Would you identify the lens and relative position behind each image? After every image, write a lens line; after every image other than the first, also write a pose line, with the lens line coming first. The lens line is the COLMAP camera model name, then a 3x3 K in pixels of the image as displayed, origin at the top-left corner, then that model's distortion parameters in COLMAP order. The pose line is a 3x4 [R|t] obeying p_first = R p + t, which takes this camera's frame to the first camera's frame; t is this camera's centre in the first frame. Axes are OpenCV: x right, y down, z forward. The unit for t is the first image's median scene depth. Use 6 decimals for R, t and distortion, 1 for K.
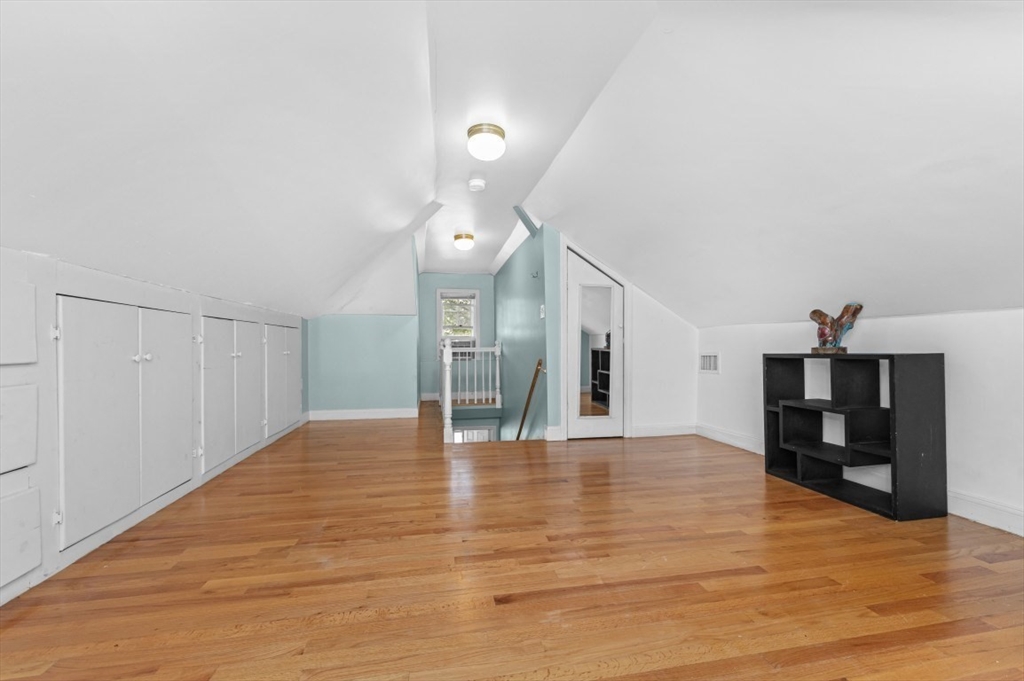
lens RADIAL K [[412.6, 0, 512.2], [0, 412.6, 337.2], [0, 0, 1]] dist [0.000204, -0.000003]
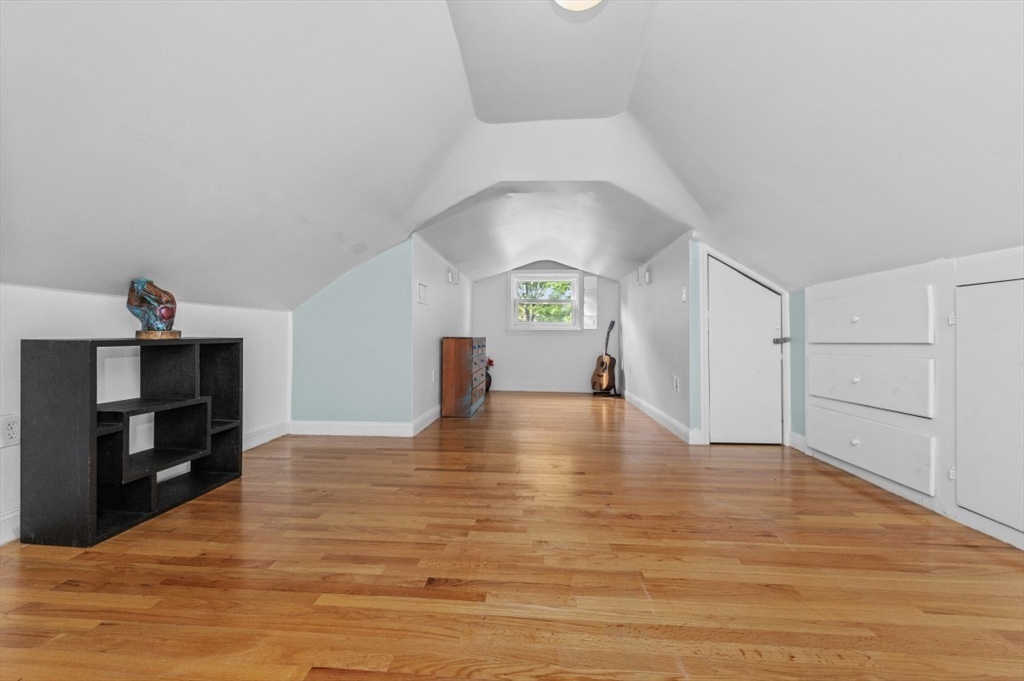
lens RADIAL K [[412.6, 0, 512.2], [0, 412.6, 337.2], [0, 0, 1]] dist [0.000204, -0.000003]
pose [[-0.965962, 0.000239, 0.258685, -0.120277], [-0.009091, 0.999350, -0.034871, 0.062582], [-0.258526, -0.036036, -0.965332, 1.676194]]
